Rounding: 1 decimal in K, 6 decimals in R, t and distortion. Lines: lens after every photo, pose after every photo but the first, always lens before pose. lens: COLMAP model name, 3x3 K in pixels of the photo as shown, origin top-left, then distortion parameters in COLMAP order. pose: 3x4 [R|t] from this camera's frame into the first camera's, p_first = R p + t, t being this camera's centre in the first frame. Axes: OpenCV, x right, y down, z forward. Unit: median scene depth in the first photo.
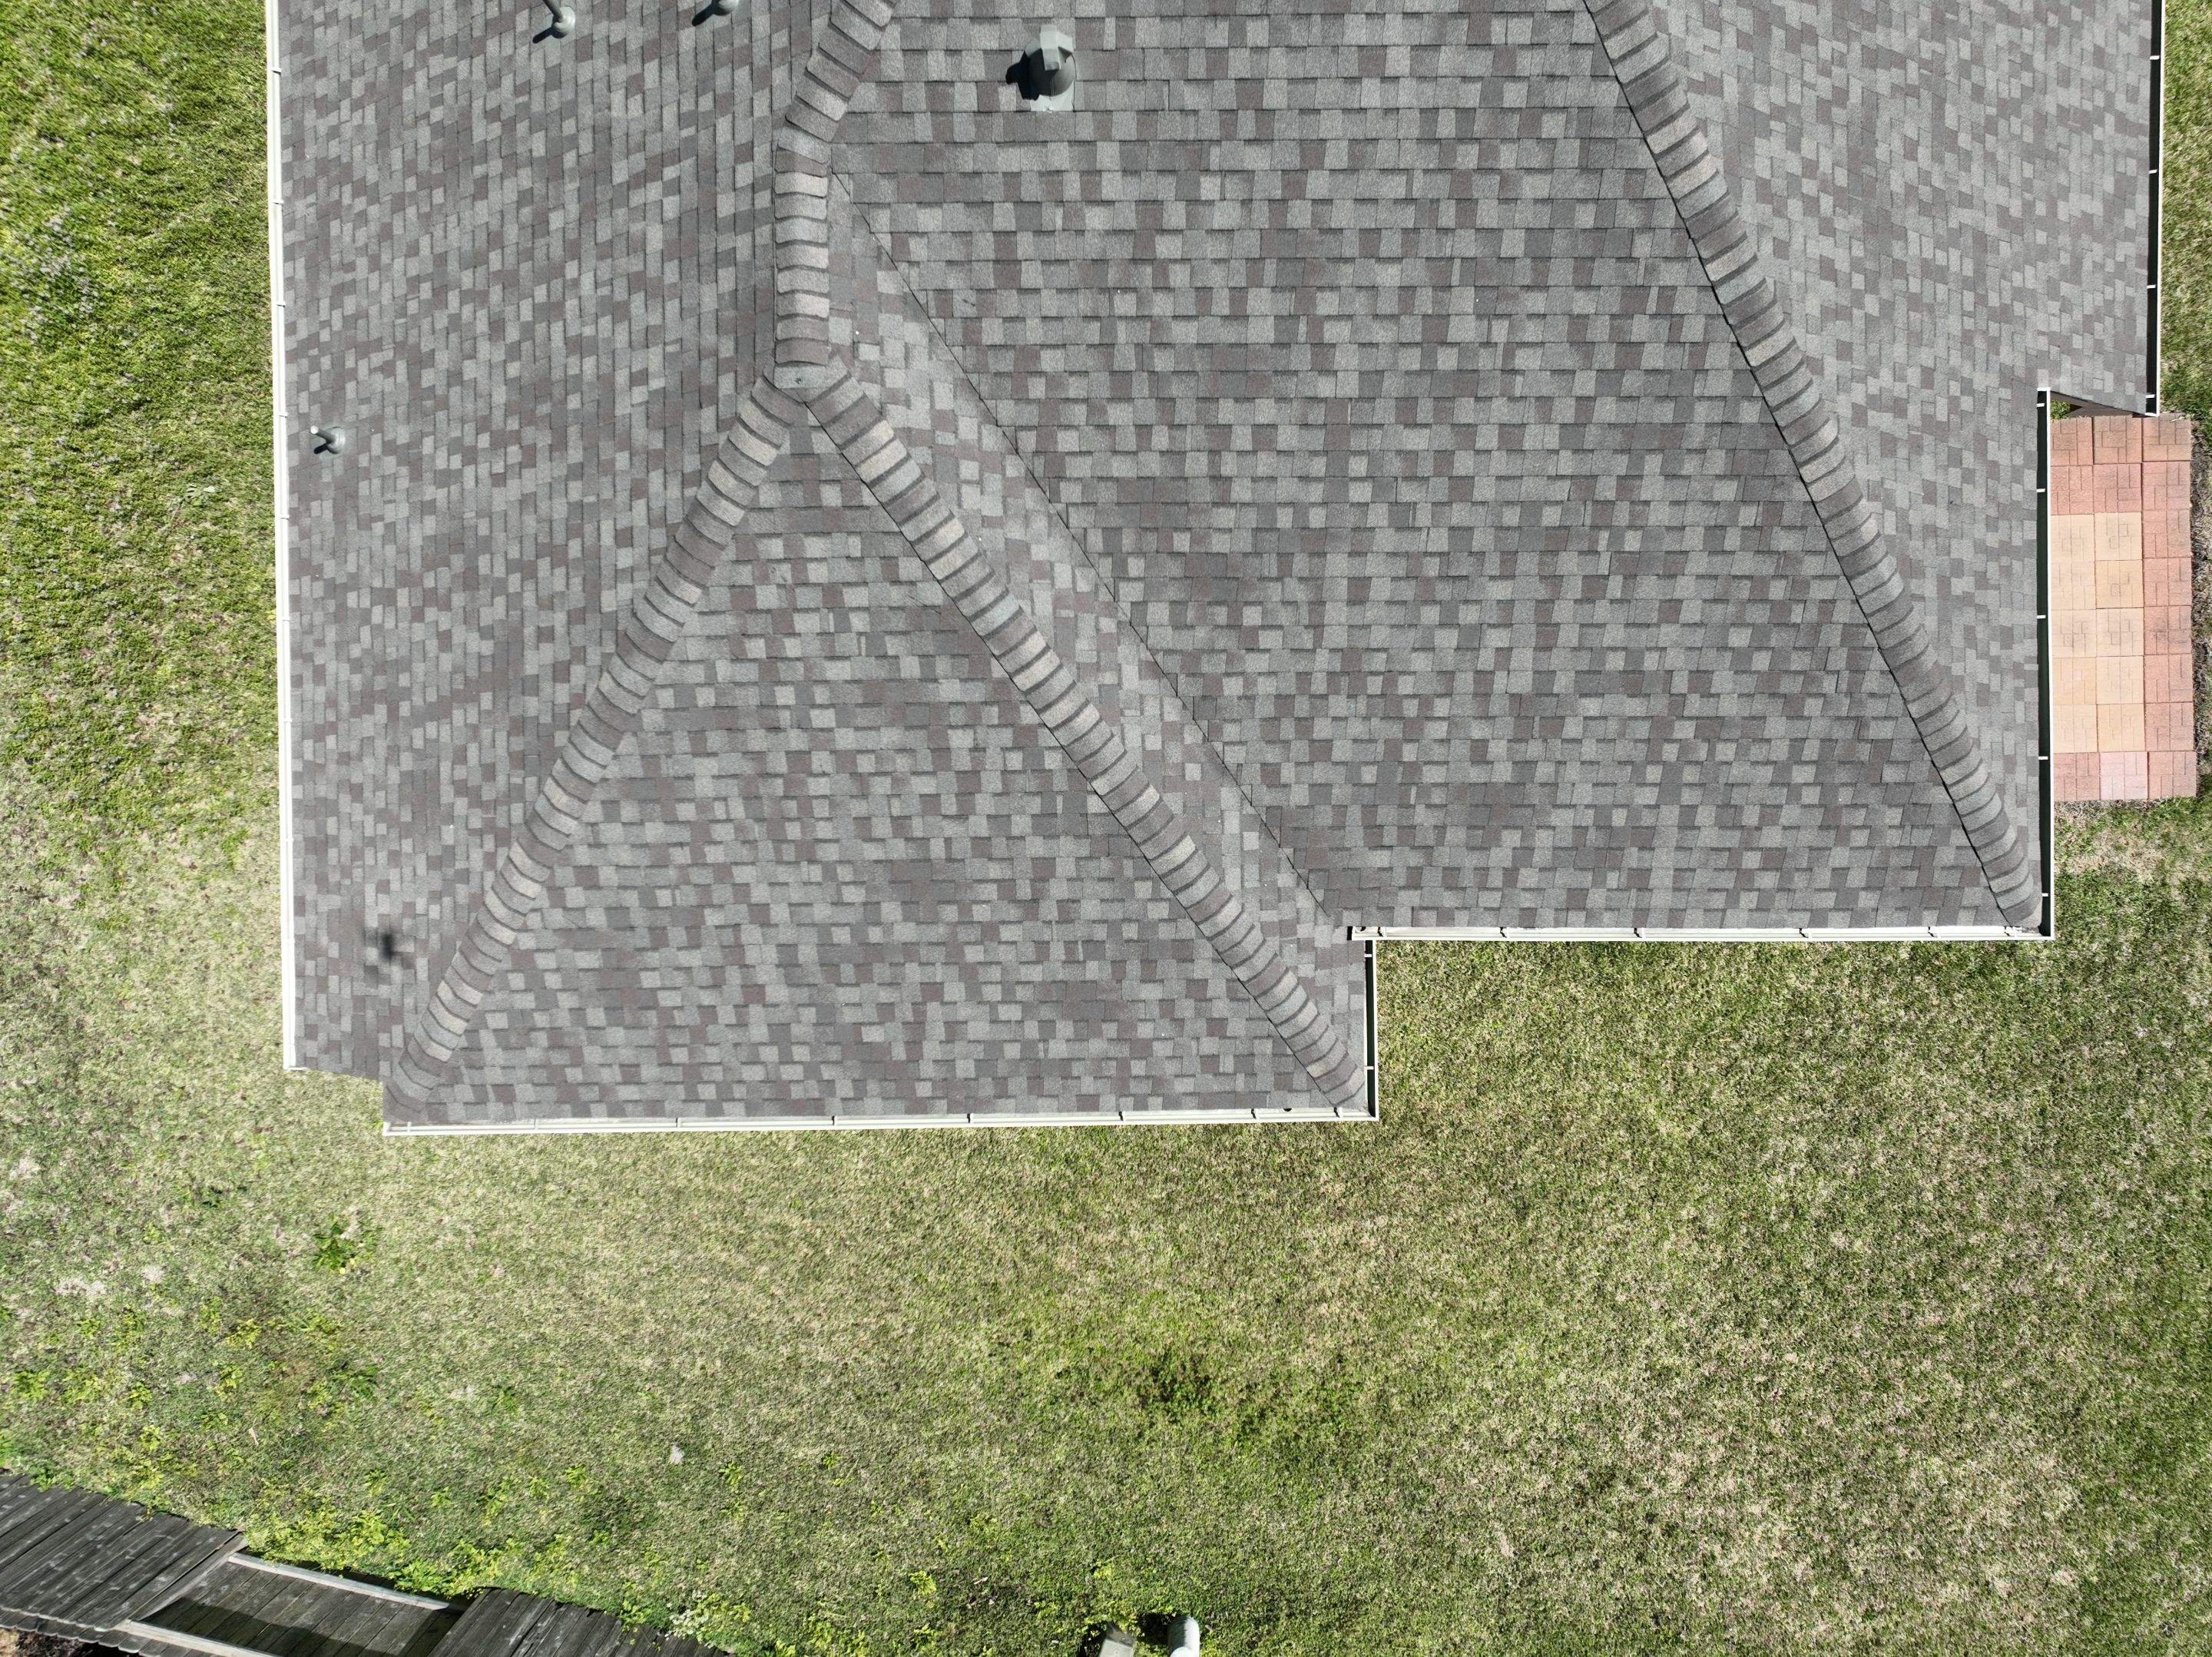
lens RADIAL K [[1604.3, 0, 1122.7], [0, 1604.3, 819.3], [0, 0, 1]] dist [0.001592, 0.011598]
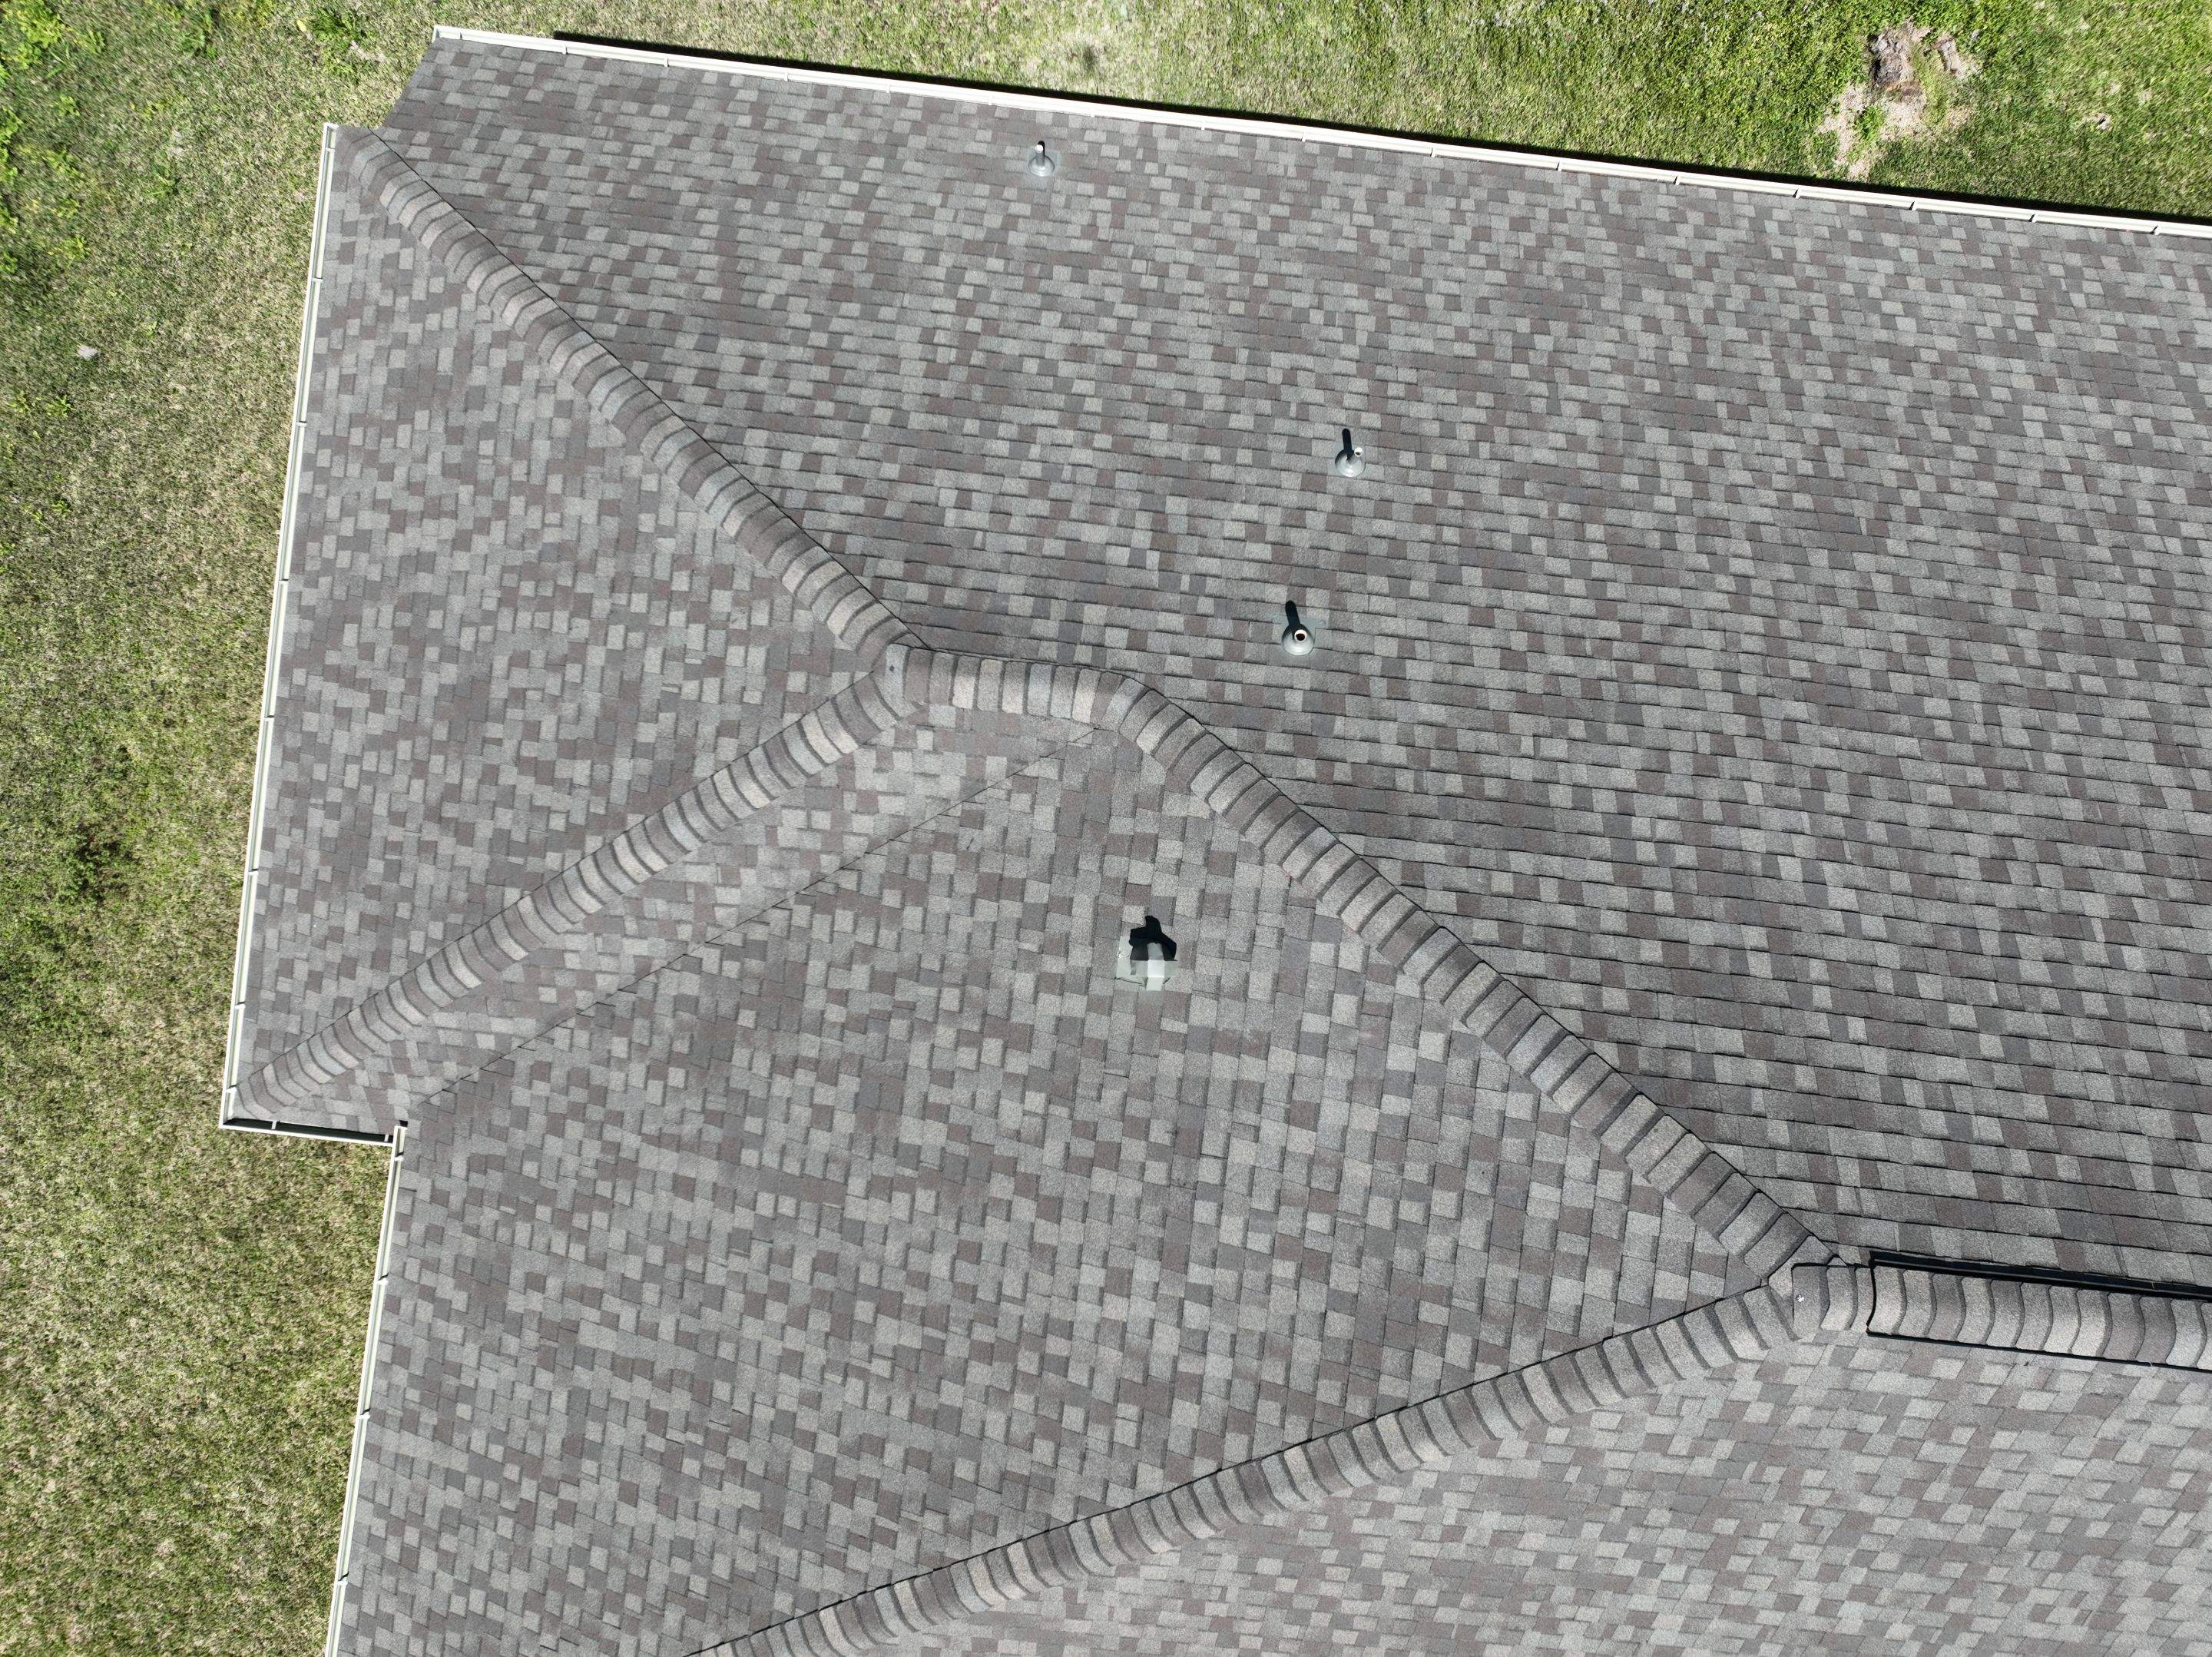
lens RADIAL K [[1606.3, 0, 1126.3], [0, 1606.3, 809.4], [0, 0, 1]] dist [0.004588, 0.000458]
pose [[-0.122592, 0.992416, 0.009017, -0.126340], [-0.992348, -0.122439, -0.015931, -0.366042], [-0.014706, -0.010901, 0.999832, 0.001918]]
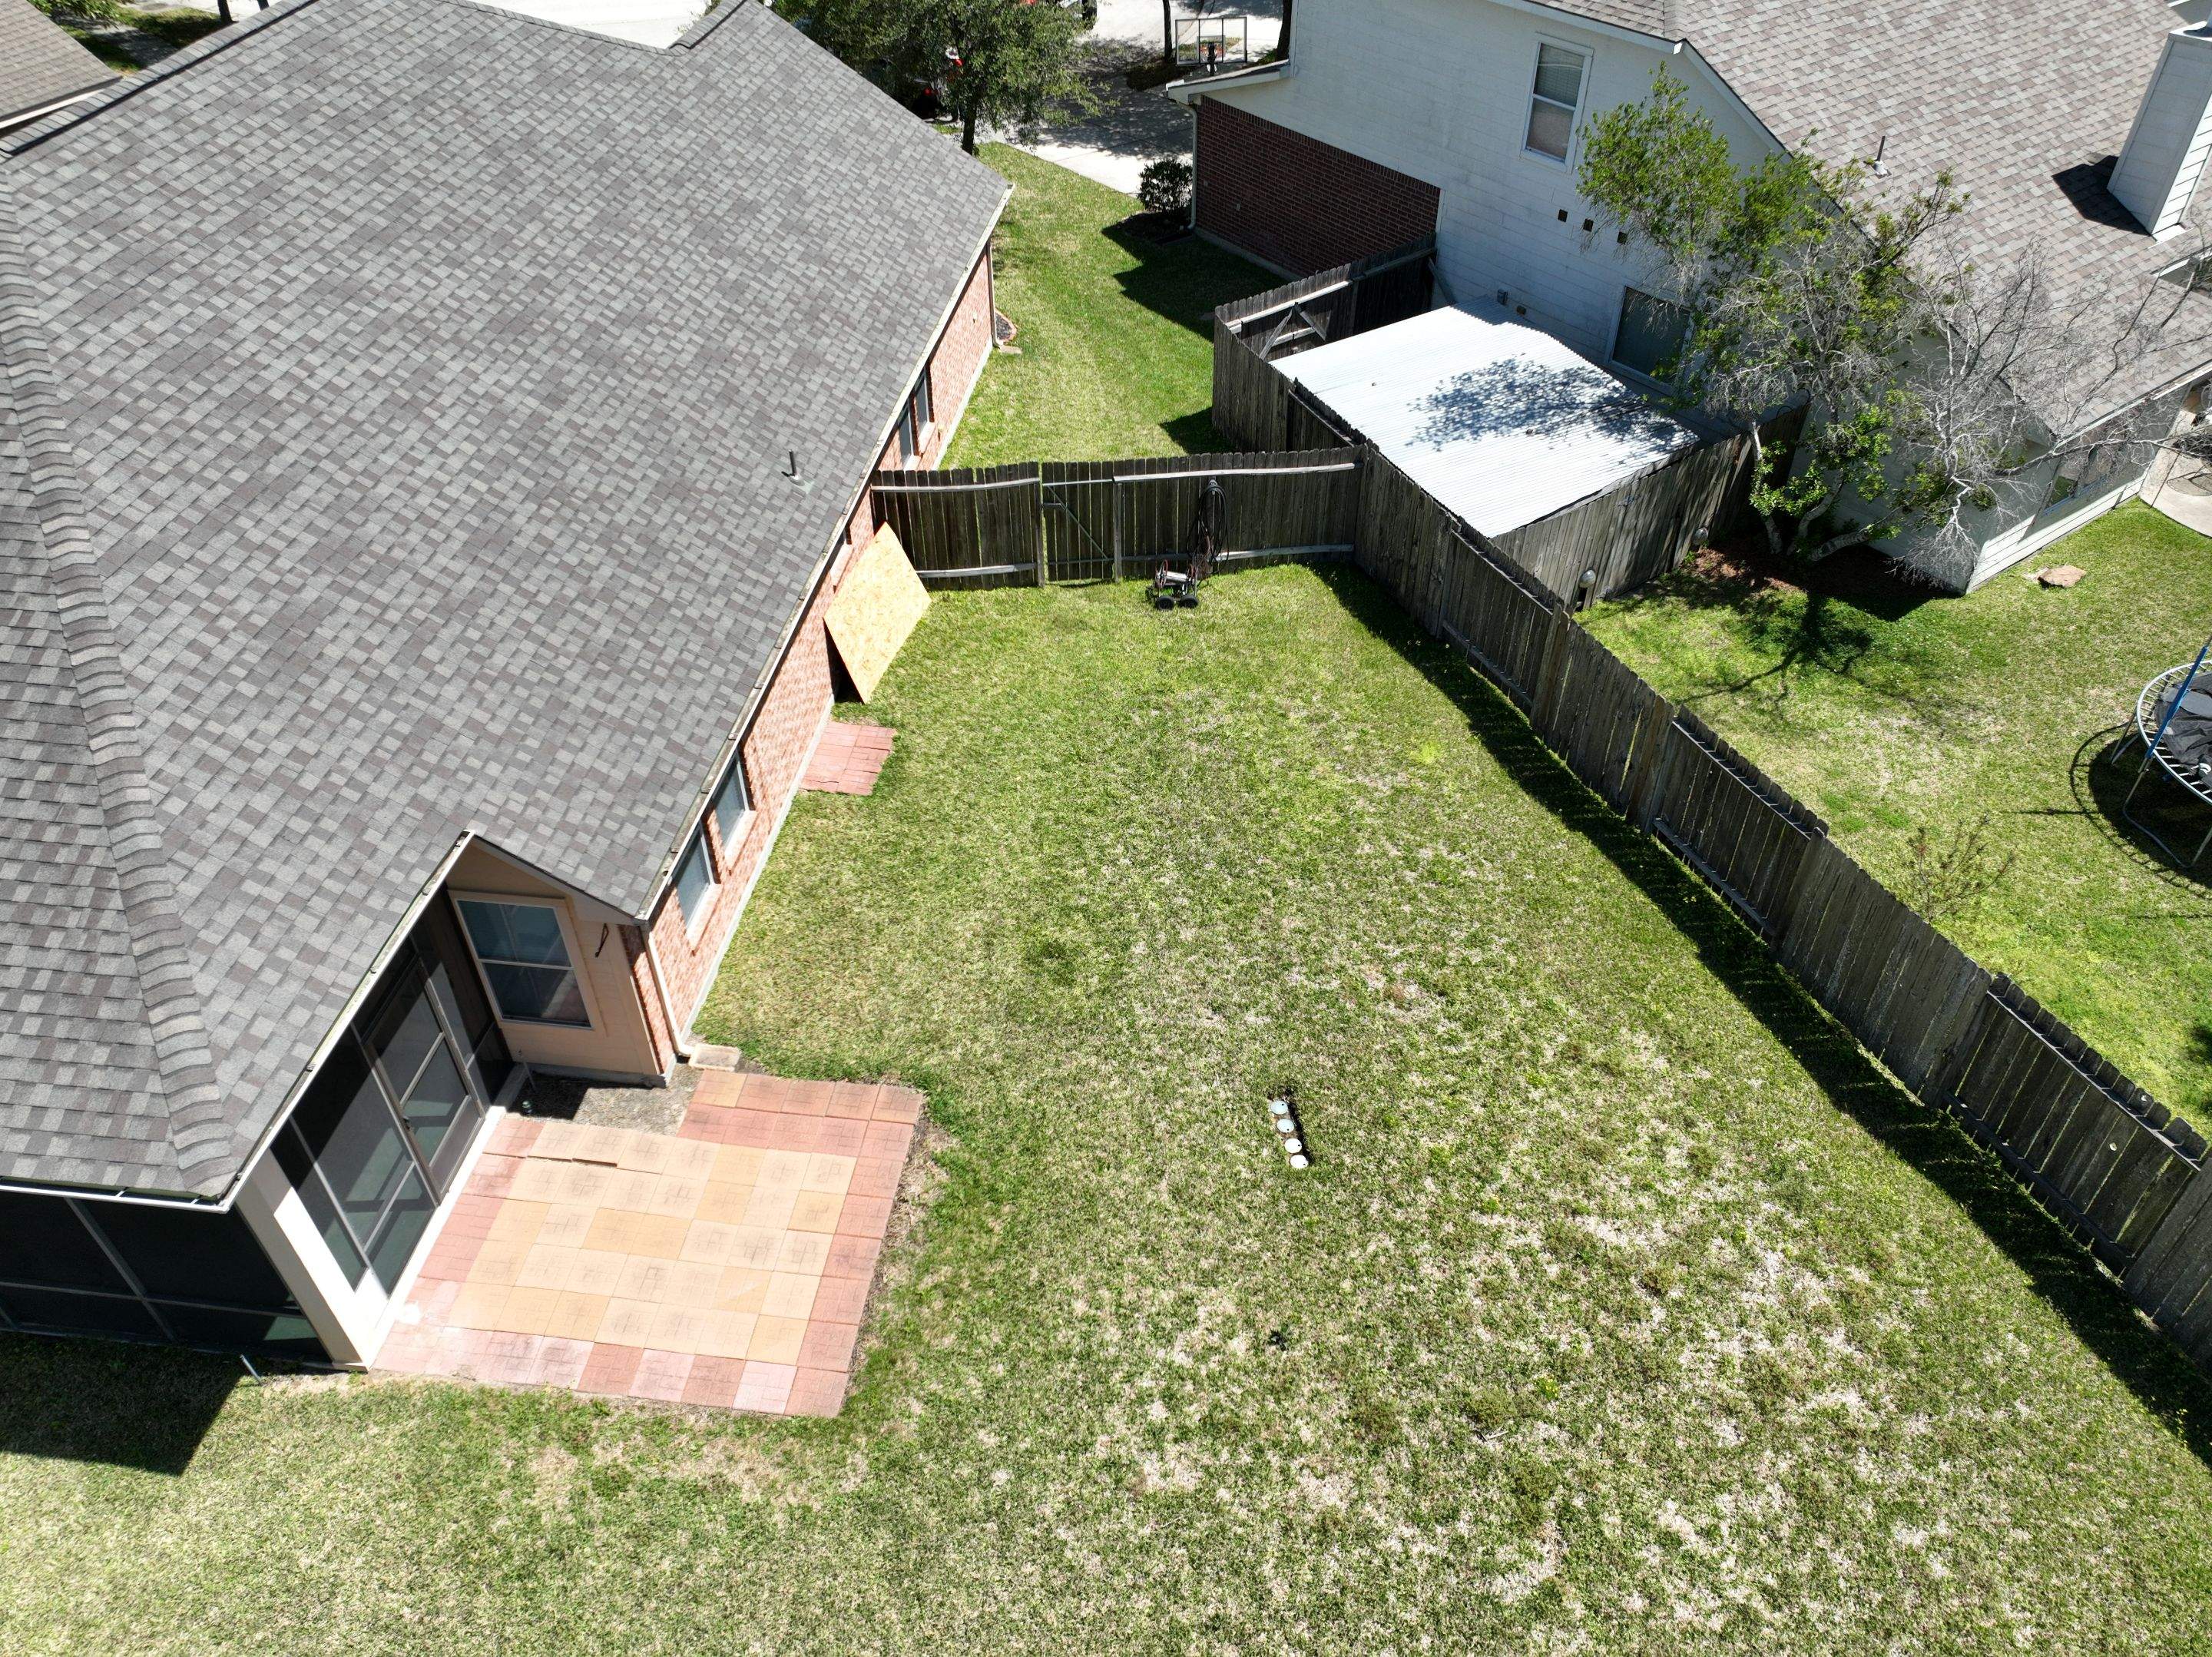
lens RADIAL K [[1604.3, 0, 1122.7], [0, 1604.3, 819.3], [0, 0, 1]] dist [0.001592, 0.011598]
pose [[0.990776, 0.088459, -0.102654, 1.278577], [-0.135499, 0.637443, -0.758490, 0.620477], [-0.001659, 0.765403, 0.643549, 0.238918]]
